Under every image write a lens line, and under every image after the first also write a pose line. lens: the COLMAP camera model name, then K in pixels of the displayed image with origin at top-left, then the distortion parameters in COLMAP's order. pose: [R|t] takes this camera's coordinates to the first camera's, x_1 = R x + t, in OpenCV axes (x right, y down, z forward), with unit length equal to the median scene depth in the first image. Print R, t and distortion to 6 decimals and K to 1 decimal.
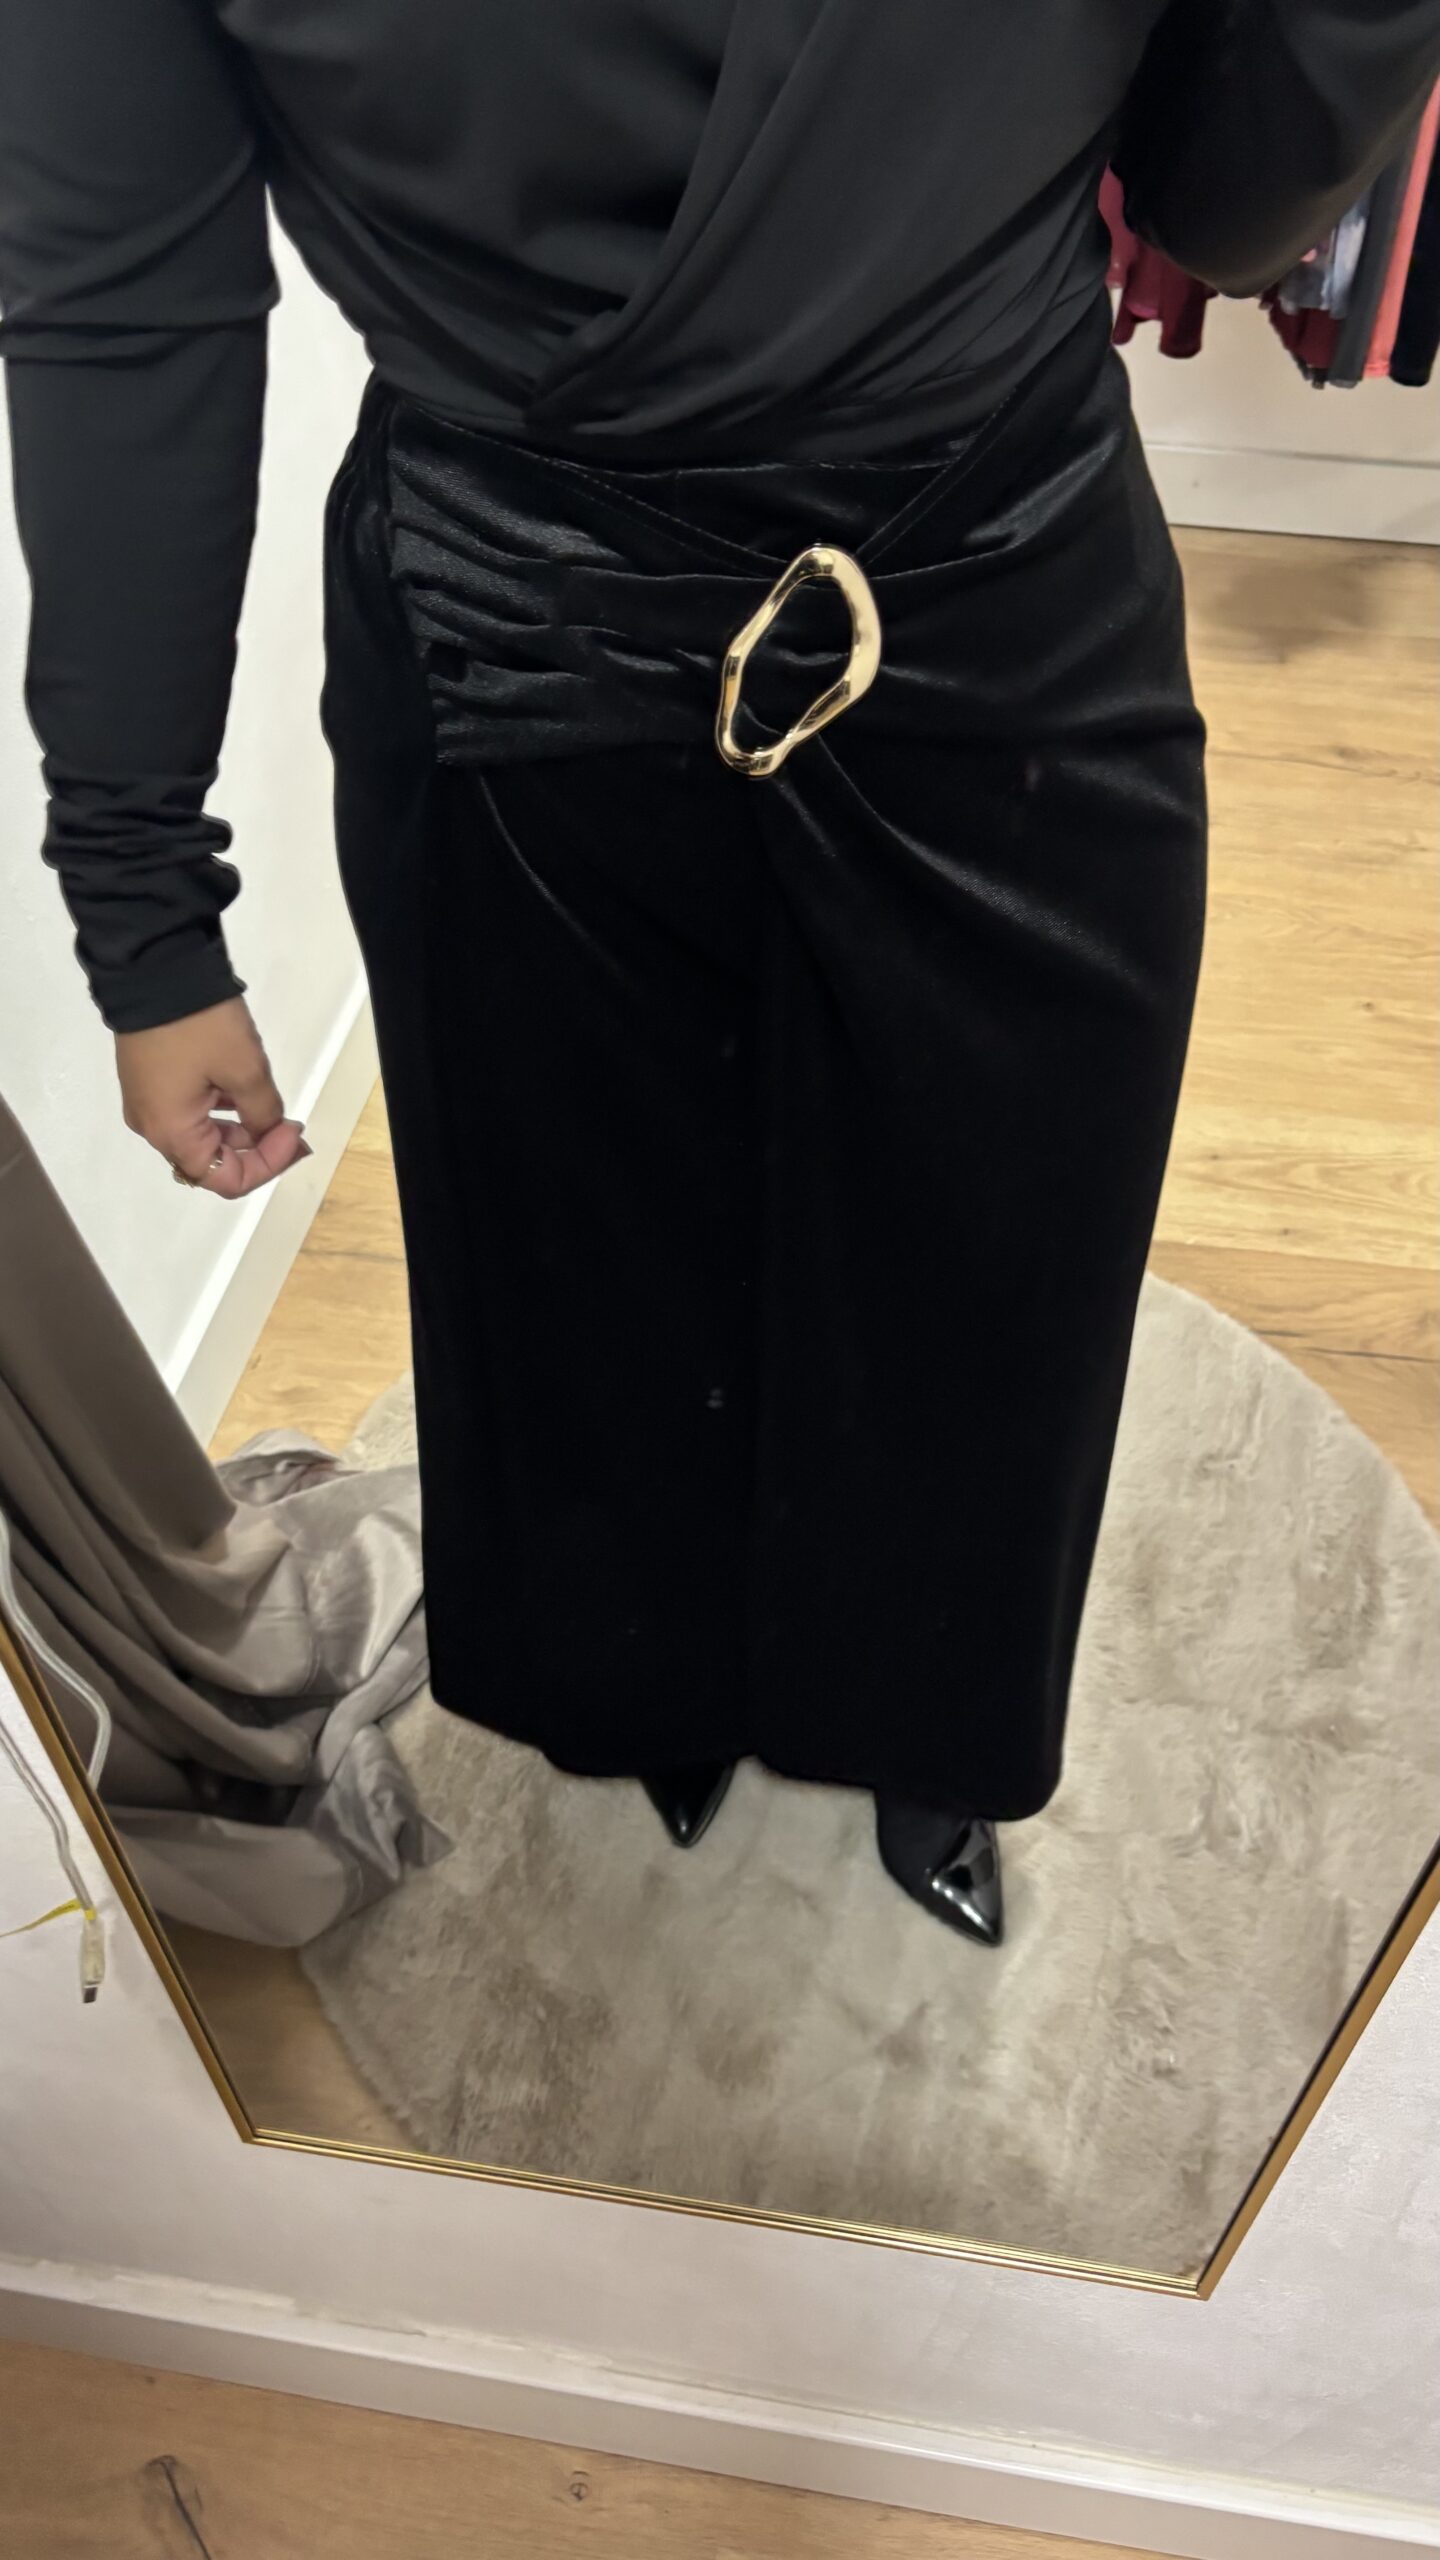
lens RADIAL K [[1932.1, 0, 732.5], [0, 1932.1, 1266.4], [0, 0, 1]] dist [0.028163, -0.034188]
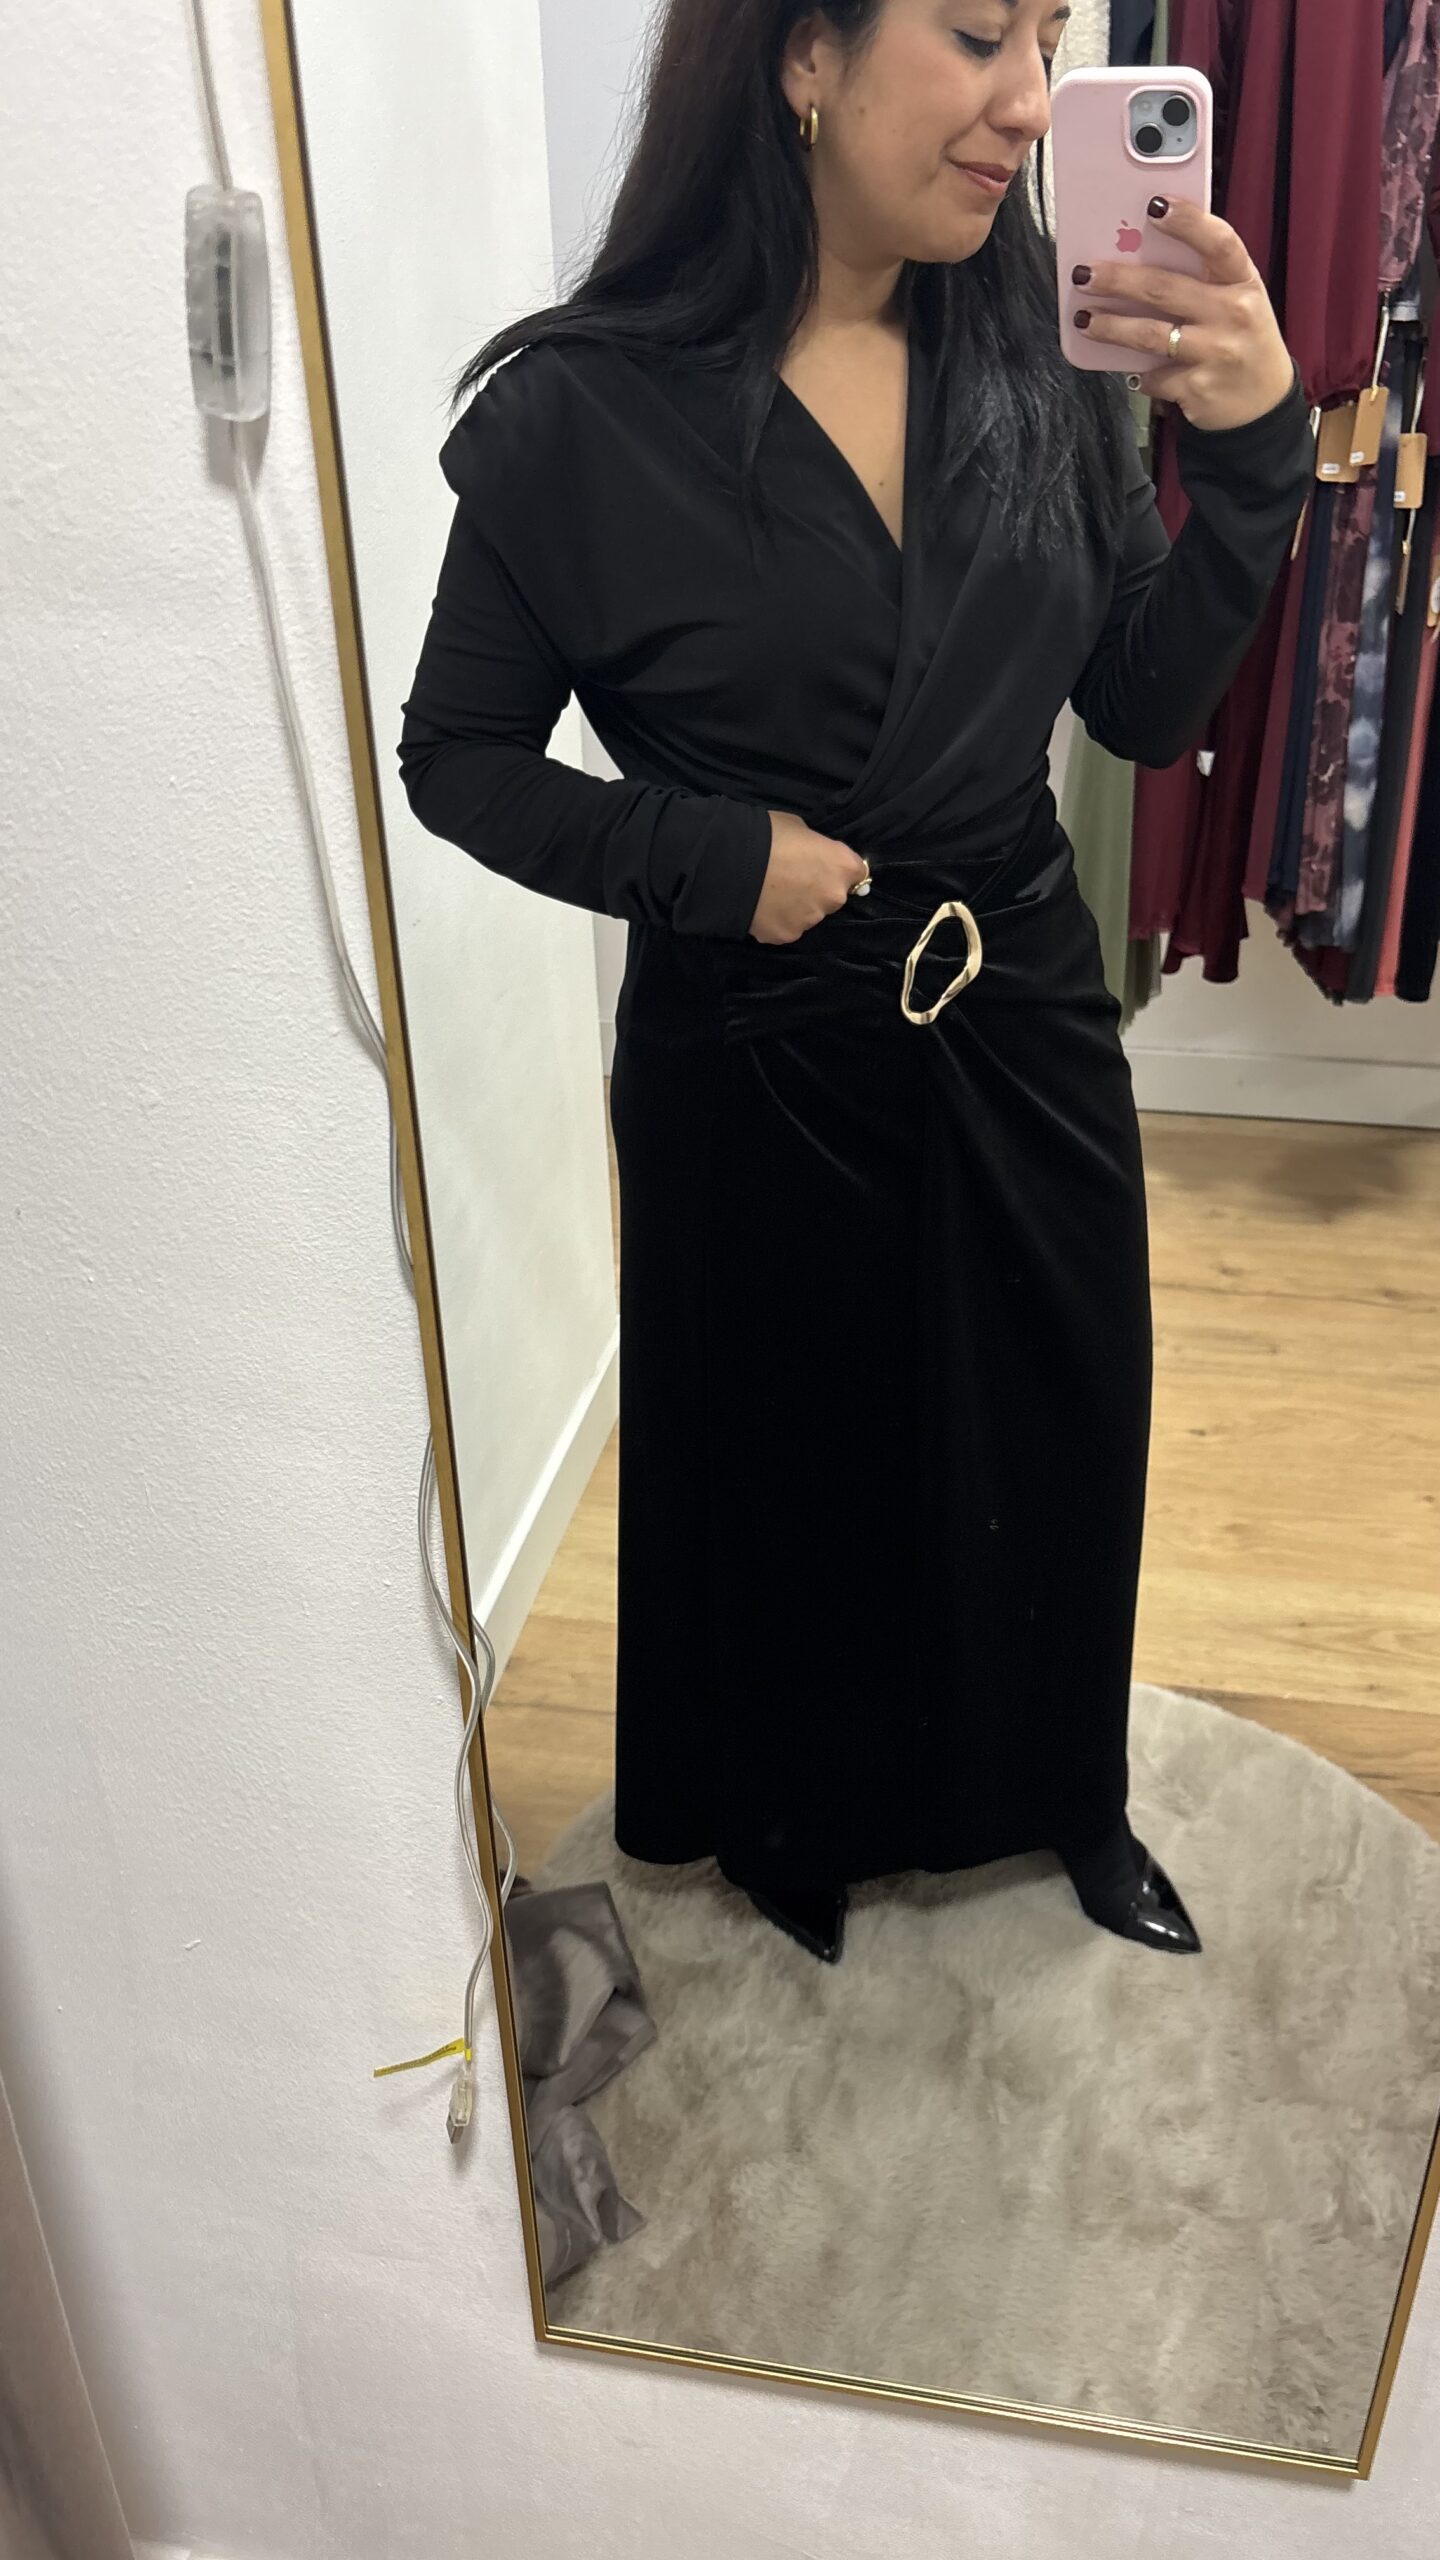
lens RADIAL K [[1932.1, 0, 729.3], [0, 1932.1, 1267.9], [0, 0, 1]] dist [0.028163, -0.034188]
pose [[0.999192, -0.004067, -0.039982, -0.042351], [-0.007949, 0.955210, -0.295822, 0.090708], [0.039394, 0.295901, 0.954406, -0.167911]]
